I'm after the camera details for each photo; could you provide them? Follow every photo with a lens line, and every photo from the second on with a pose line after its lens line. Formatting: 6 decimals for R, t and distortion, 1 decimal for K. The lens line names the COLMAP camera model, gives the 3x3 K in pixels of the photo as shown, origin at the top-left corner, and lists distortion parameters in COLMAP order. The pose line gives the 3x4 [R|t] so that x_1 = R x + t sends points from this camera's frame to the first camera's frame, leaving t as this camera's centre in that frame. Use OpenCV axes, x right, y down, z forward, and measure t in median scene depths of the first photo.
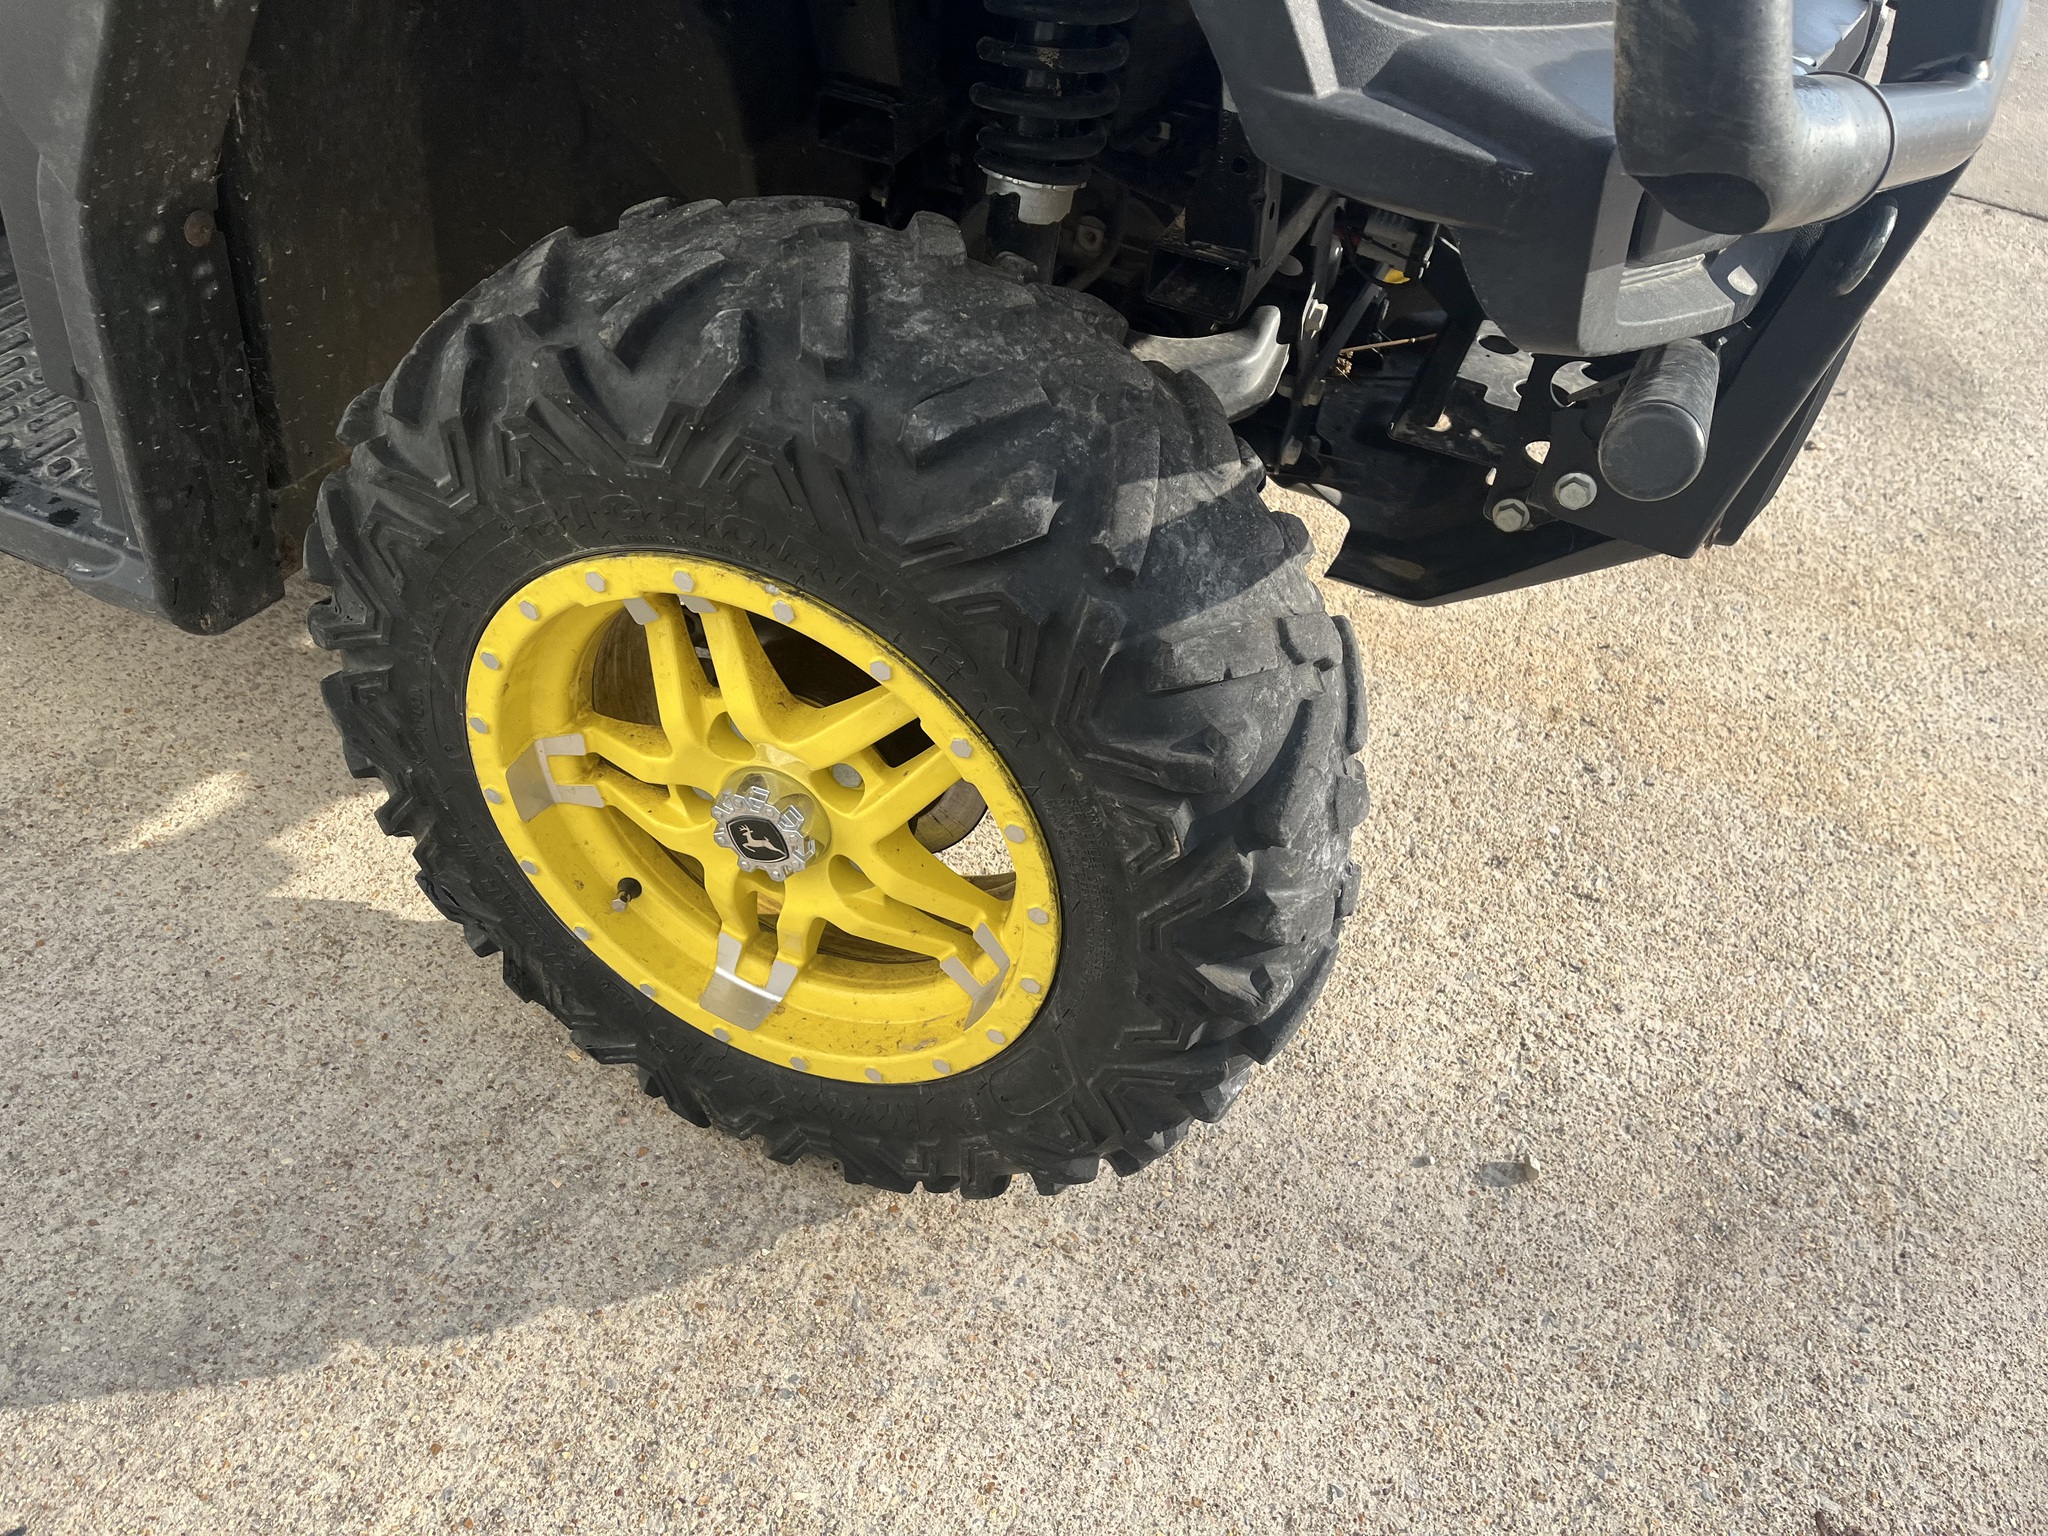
lens RADIAL K [[1566.9, 0, 1032.2], [0, 1566.9, 776.2], [0, 0, 1]] dist [0.090201, -0.124084]
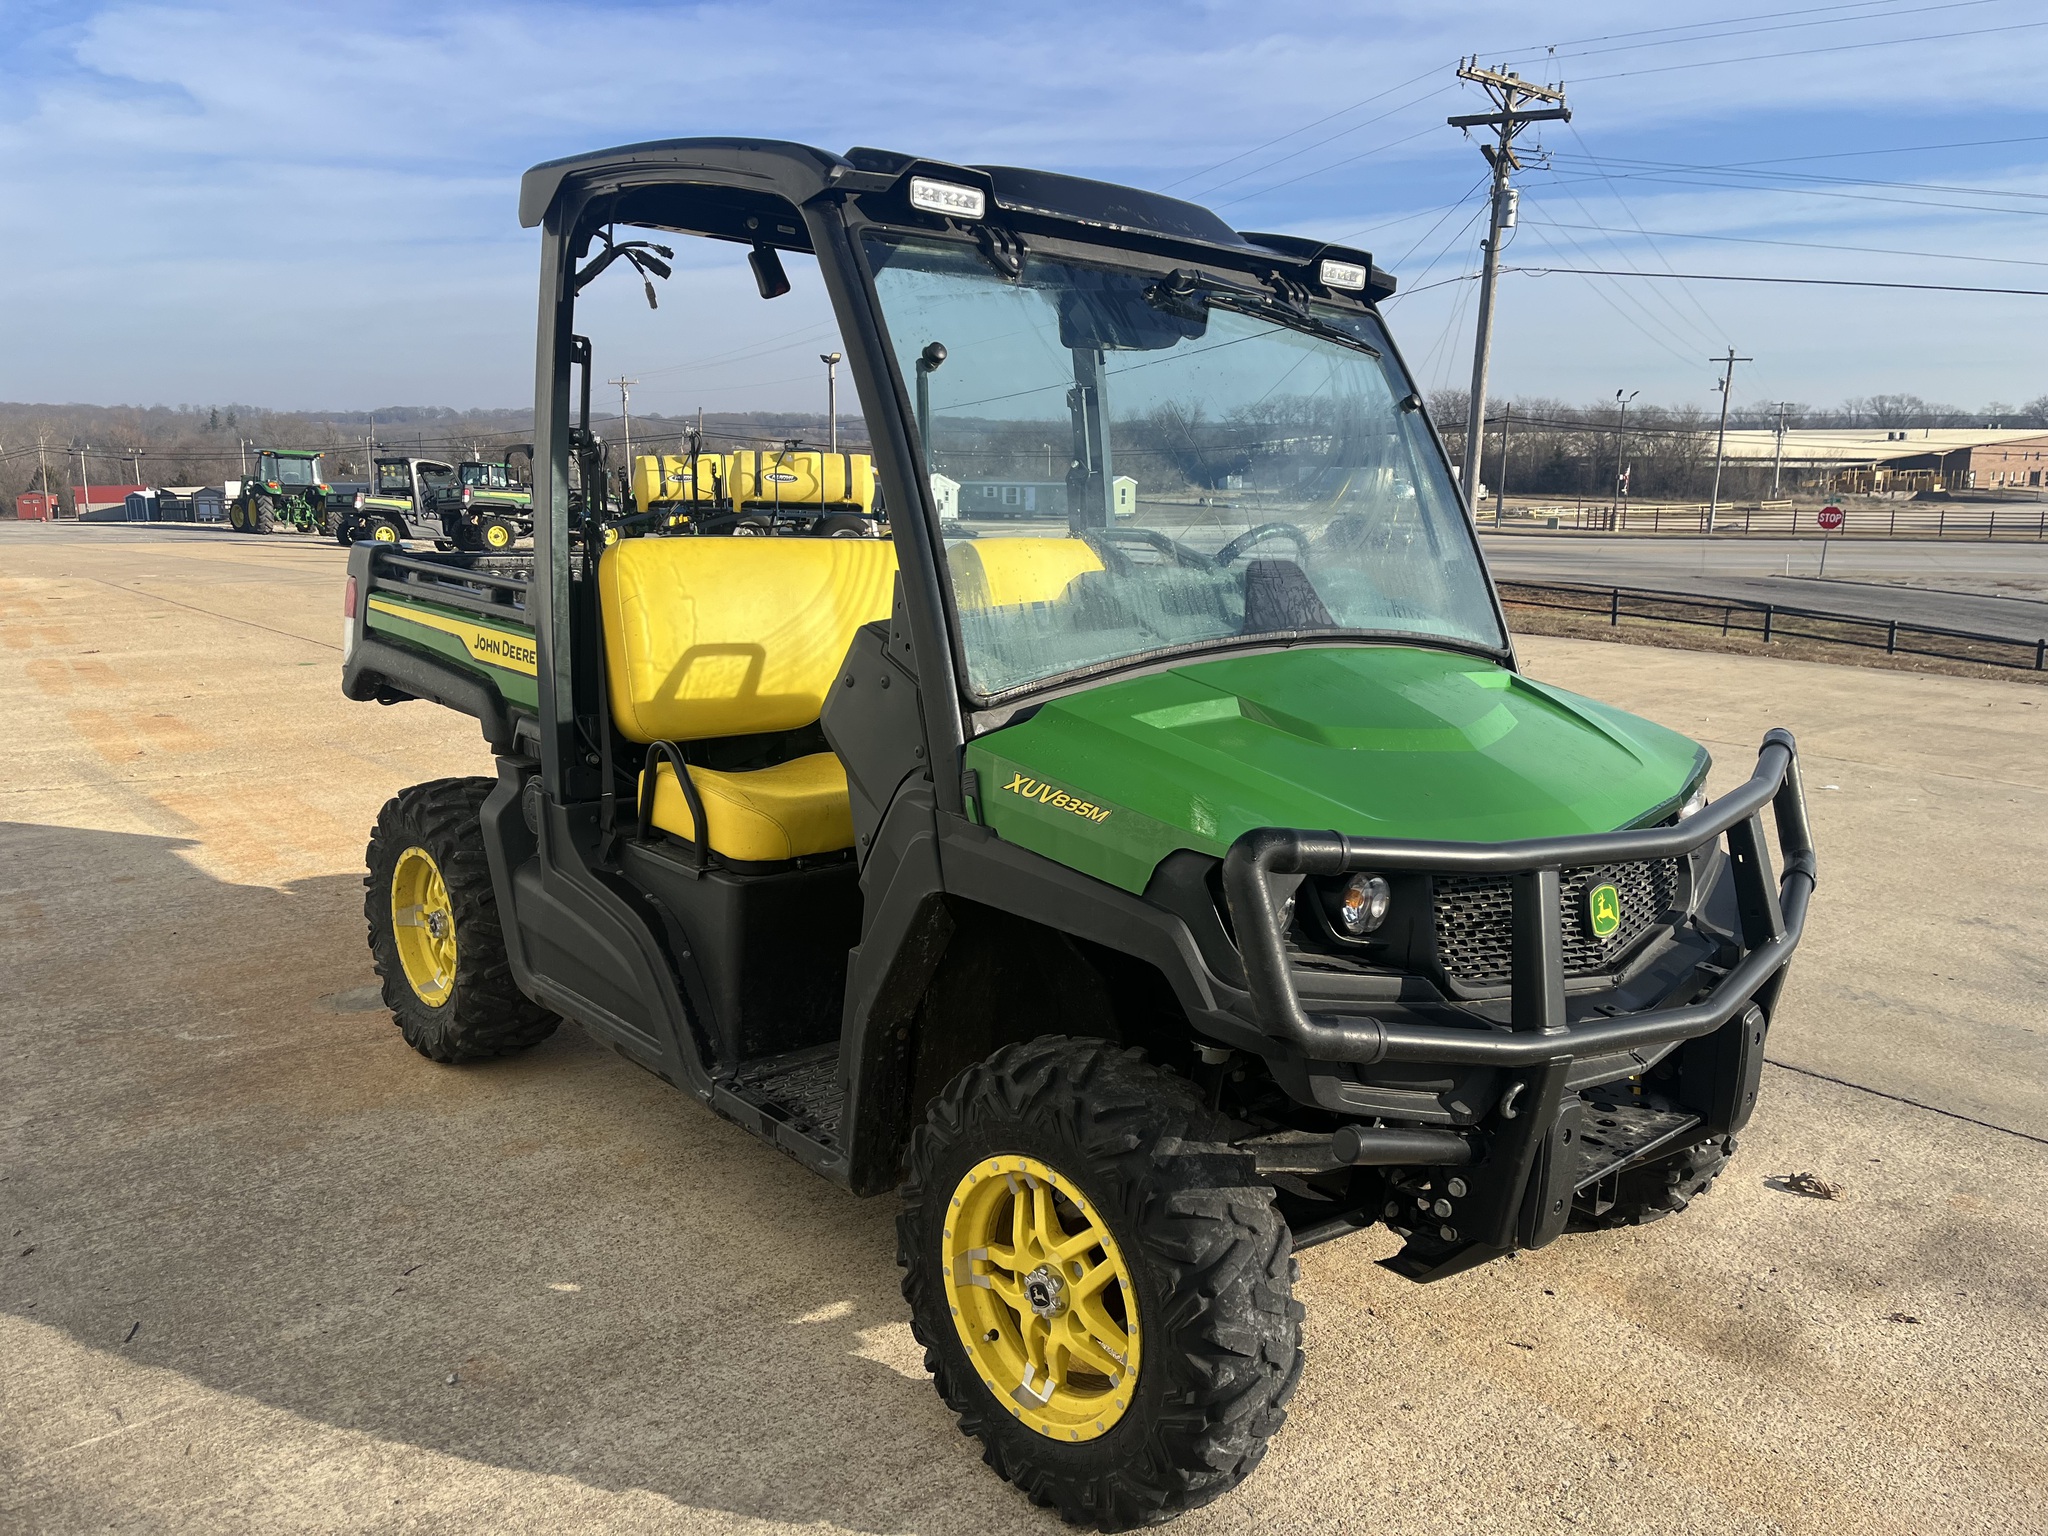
lens RADIAL K [[1566.9, 0, 1032.2], [0, 1566.9, 776.2], [0, 0, 1]] dist [0.090201, -0.124084]
pose [[0.914896, 0.016090, -0.403370, 0.737230], [-0.232528, 0.837800, -0.493985, 0.547336], [0.329995, 0.545740, 0.770241, -1.208671]]
